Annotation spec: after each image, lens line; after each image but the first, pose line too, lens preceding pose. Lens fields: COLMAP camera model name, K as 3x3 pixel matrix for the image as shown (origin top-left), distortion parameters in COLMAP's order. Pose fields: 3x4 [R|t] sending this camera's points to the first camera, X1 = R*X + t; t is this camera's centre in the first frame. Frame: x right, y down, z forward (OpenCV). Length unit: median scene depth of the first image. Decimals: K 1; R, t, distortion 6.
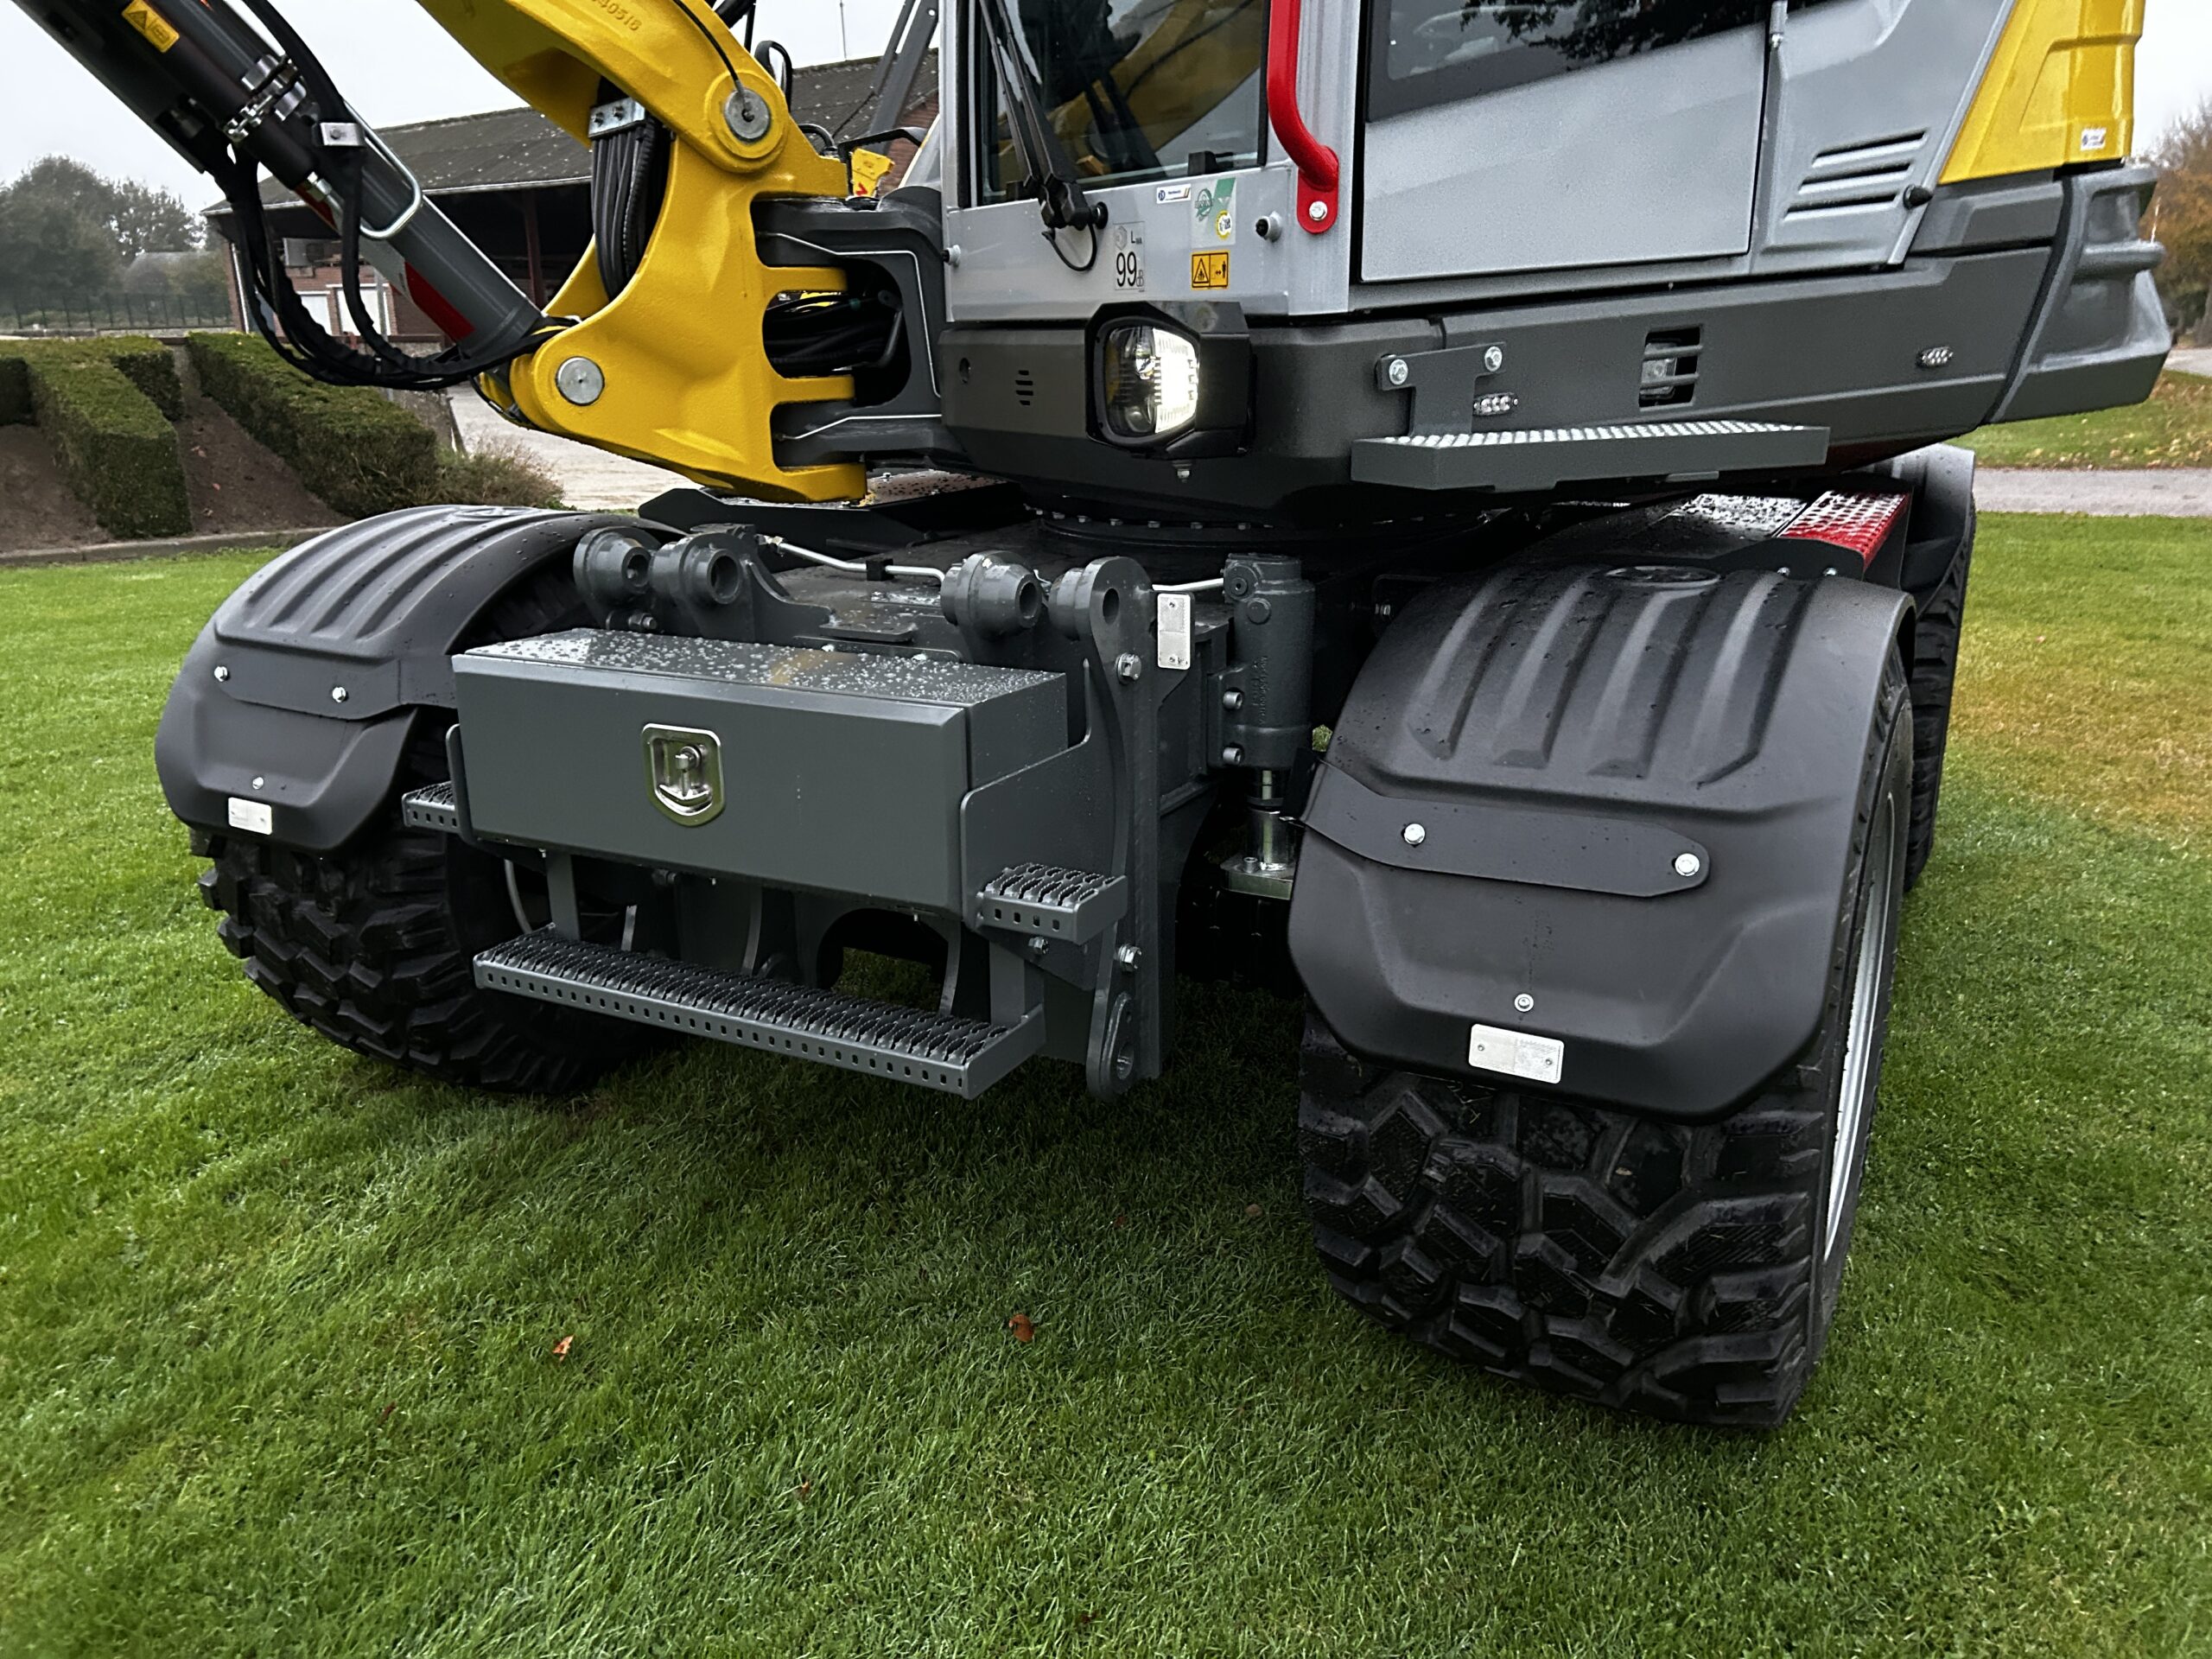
lens RADIAL K [[1691.5, 0, 998.8], [0, 1691.5, 830.8], [0, 0, 1]] dist [-0.083132, -0.000676]
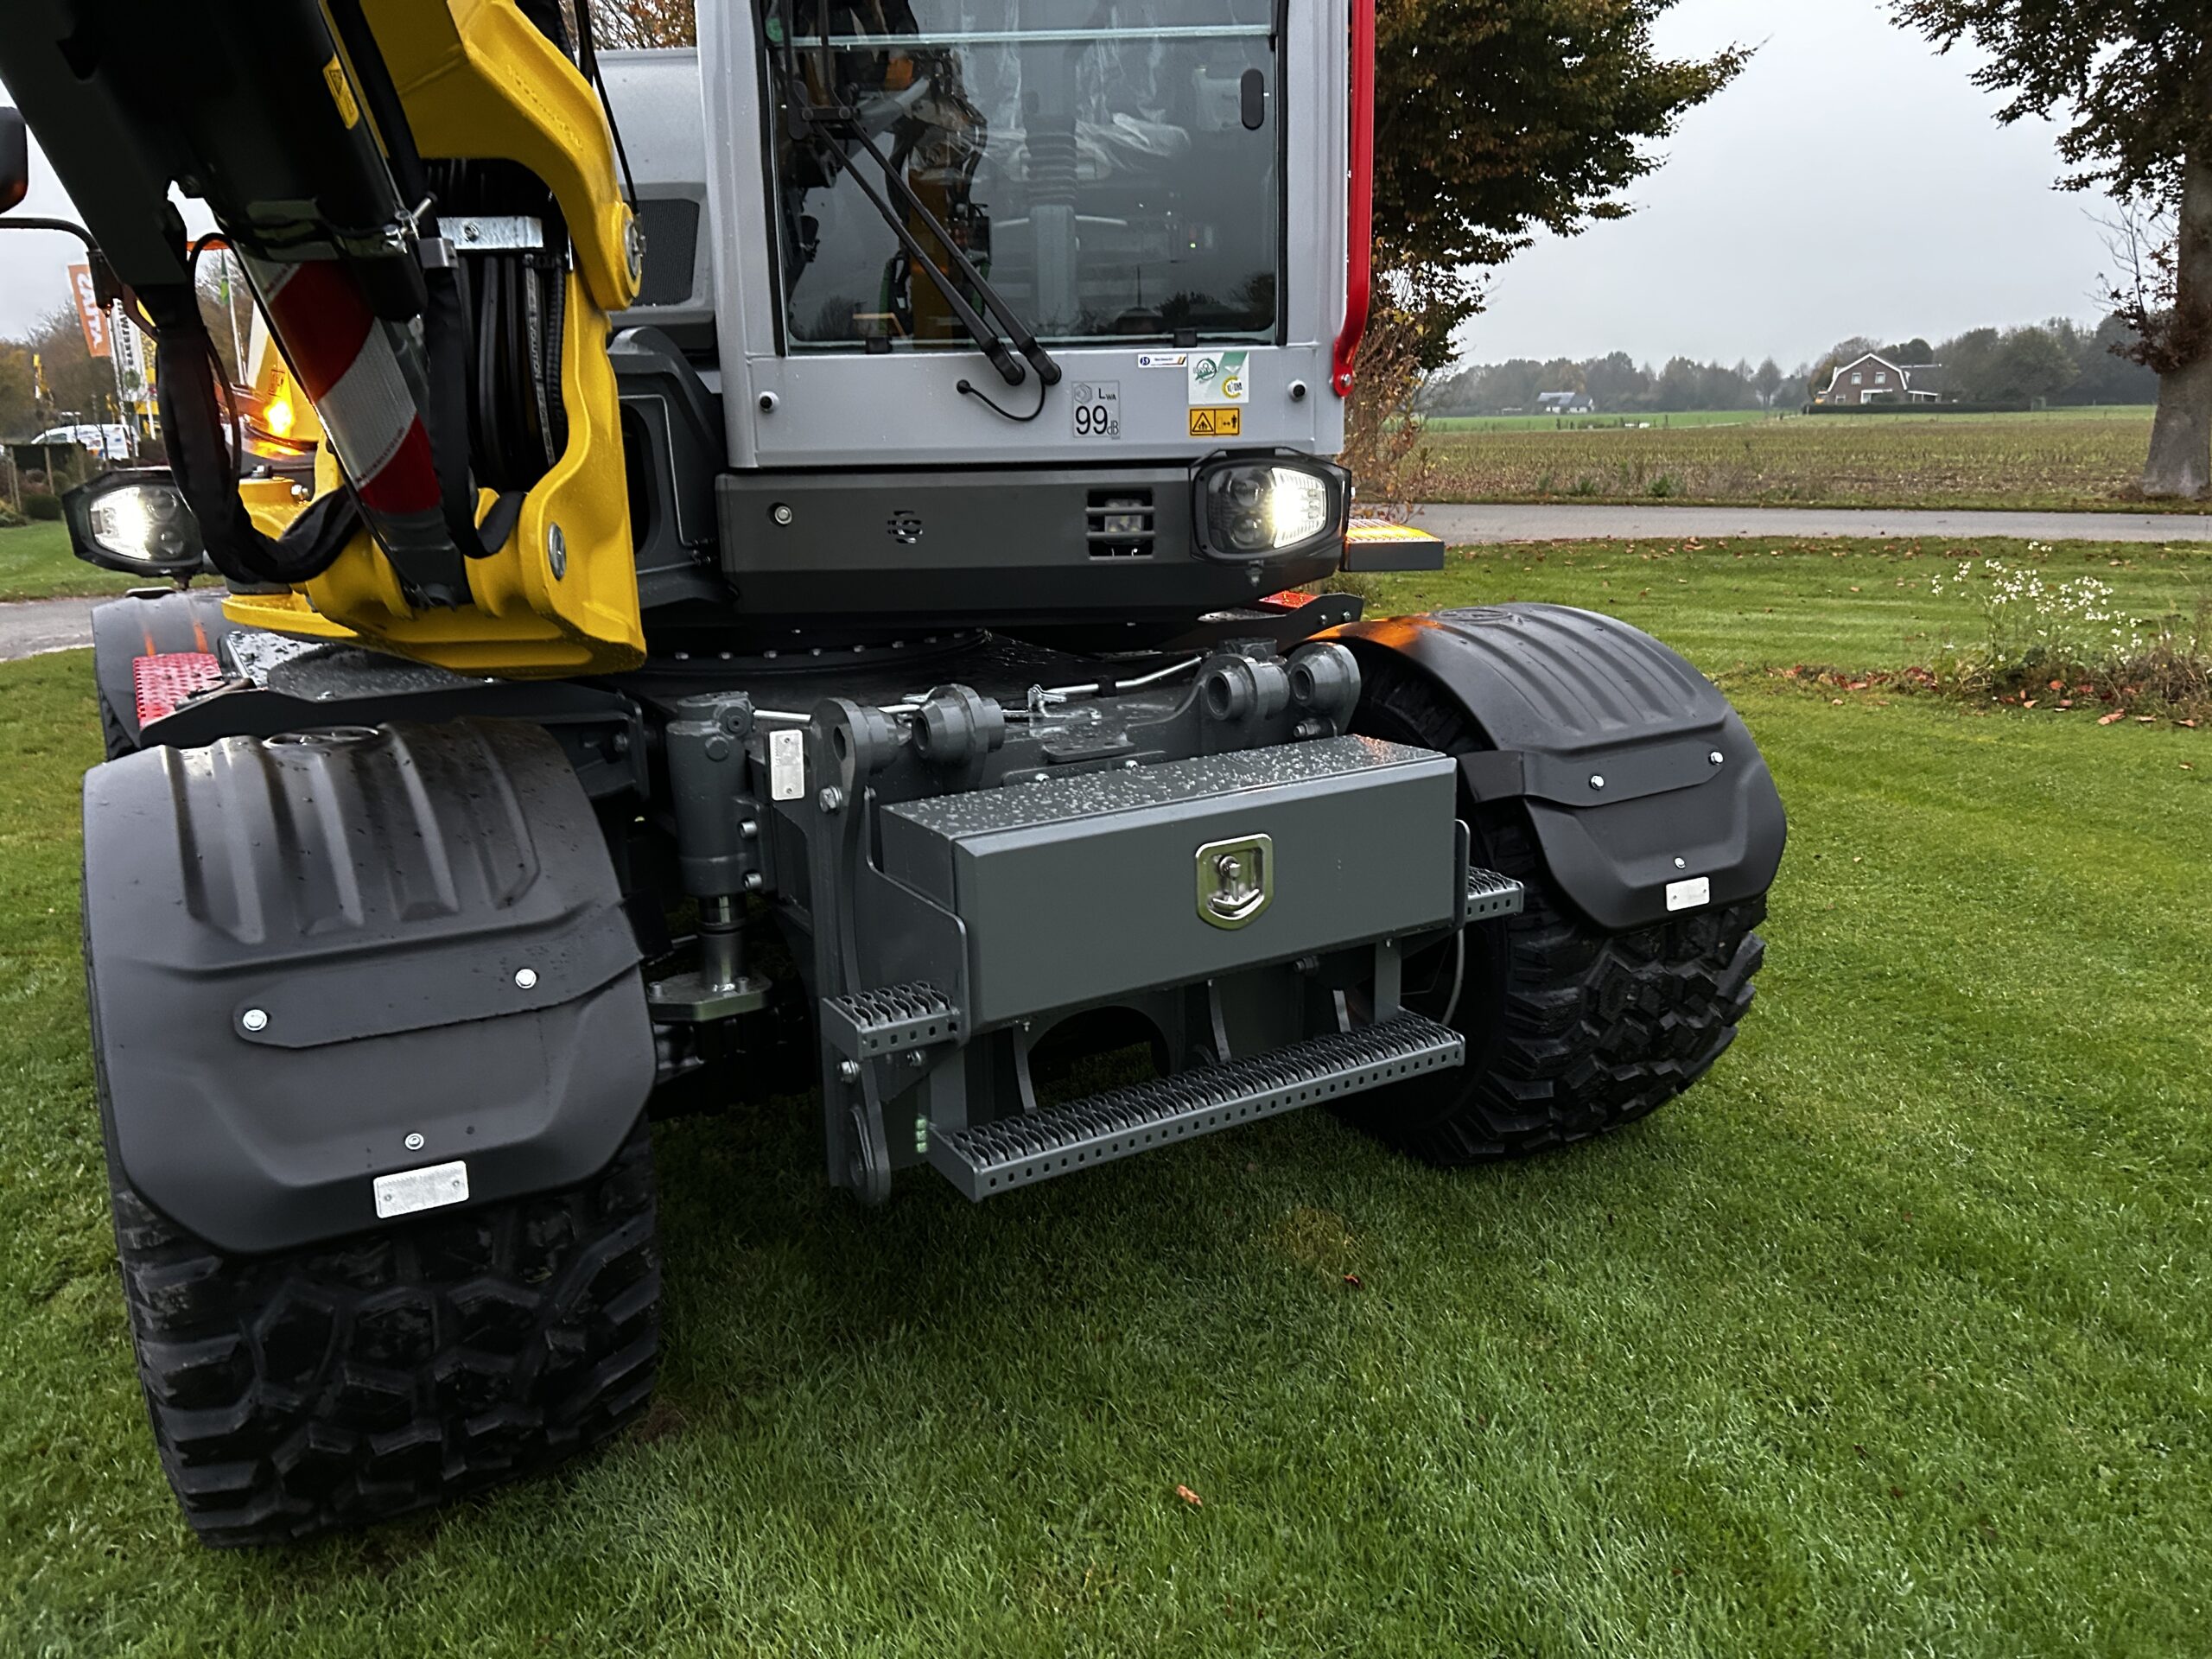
lens RADIAL K [[1691.5, 0, 998.8], [0, 1691.5, 830.8], [0, 0, 1]] dist [-0.083132, -0.000676]
pose [[0.527901, -0.196528, 0.826255, -1.016007], [0.263379, 0.962779, 0.060726, -0.149503], [-0.807435, 0.185560, 0.560014, 0.453107]]
